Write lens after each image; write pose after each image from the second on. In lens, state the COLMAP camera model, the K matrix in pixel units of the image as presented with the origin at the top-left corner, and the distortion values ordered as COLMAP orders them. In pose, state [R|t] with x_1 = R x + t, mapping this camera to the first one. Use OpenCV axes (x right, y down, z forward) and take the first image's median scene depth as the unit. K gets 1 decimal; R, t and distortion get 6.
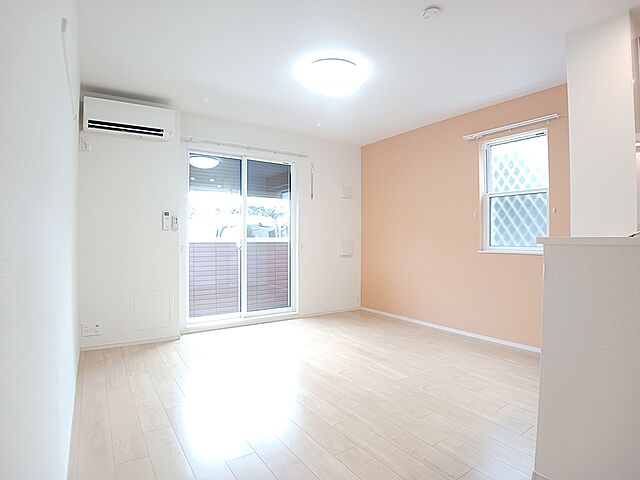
lens RADIAL K [[350.0, 0, 320.0], [0, 350.0, 240.0], [0, 0, 1]] dist [-0.098463, -0.000249]
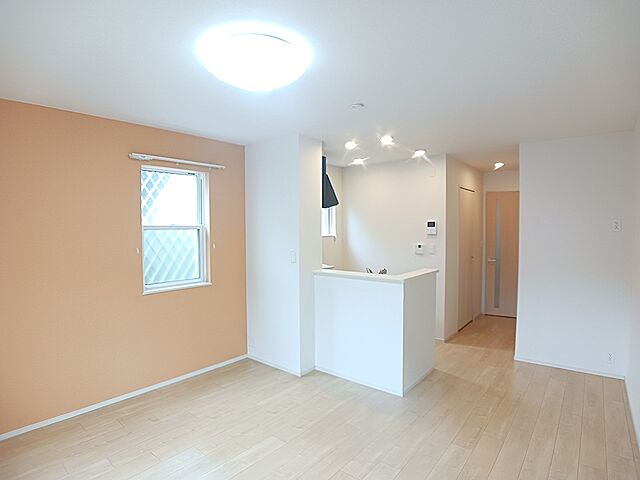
lens RADIAL K [[350.0, 0, 320.0], [0, 350.0, 240.0], [0, 0, 1]] dist [-0.098463, -0.000249]
pose [[-0.291806, -0.034702, 0.955848, -0.619571], [0.012828, 0.999110, 0.040188, -0.169076], [-0.956391, 0.023989, -0.291101, 1.078618]]
